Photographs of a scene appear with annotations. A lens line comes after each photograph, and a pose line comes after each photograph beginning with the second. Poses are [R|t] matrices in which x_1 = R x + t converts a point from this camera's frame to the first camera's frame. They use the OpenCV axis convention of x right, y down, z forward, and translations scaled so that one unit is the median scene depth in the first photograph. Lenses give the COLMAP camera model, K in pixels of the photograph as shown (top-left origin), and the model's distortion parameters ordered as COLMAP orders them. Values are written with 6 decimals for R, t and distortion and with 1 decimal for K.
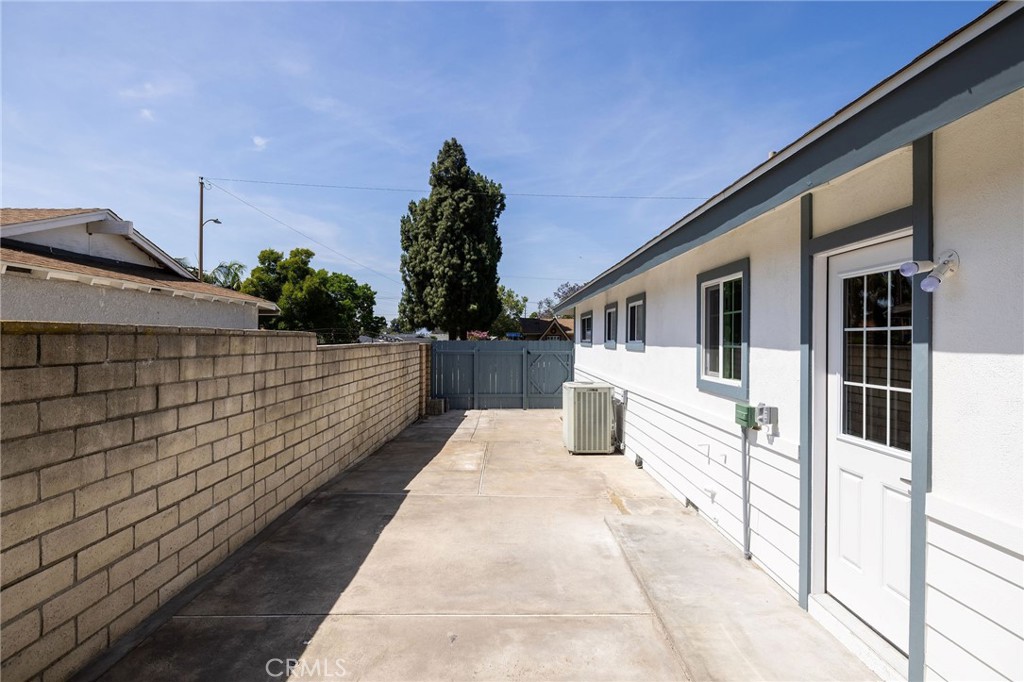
lens RADIAL K [[558.5, 0, 512.2], [0, 558.5, 340.9], [0, 0, 1]] dist [0.000030, 0.000001]
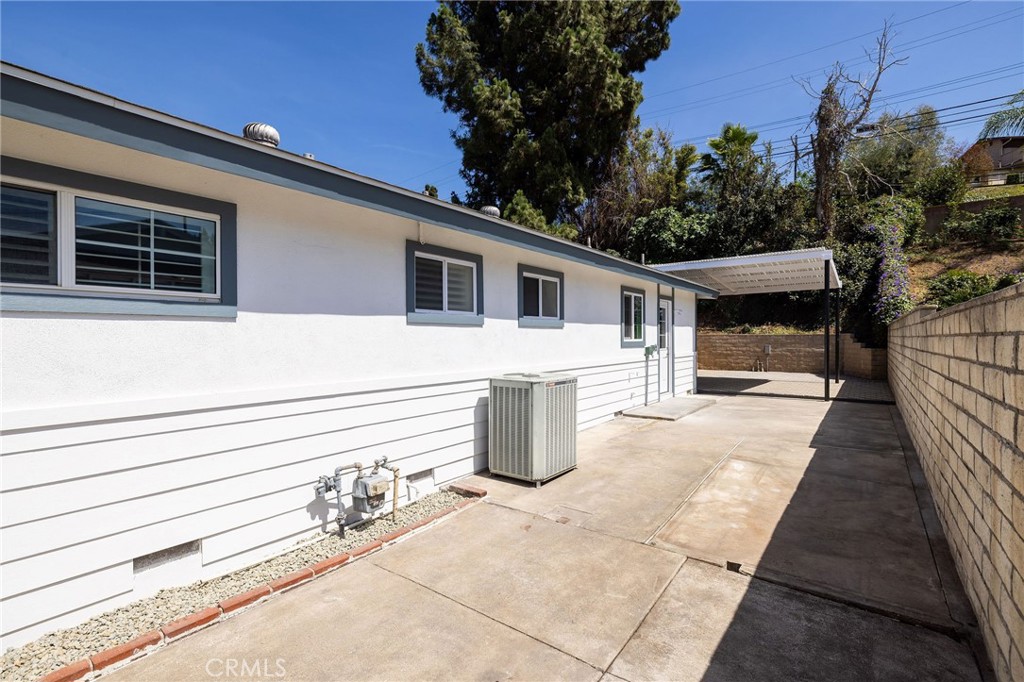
lens RADIAL K [[463.0, 0, 512.1], [0, 463.0, 339.2], [0, 0, 1]] dist [-0.005353, 0.001161]
pose [[-0.789292, -0.005066, 0.613997, -0.331999], [0.000004, 0.999966, 0.008256, 0.047542], [-0.614018, 0.006518, -0.789265, 2.501964]]
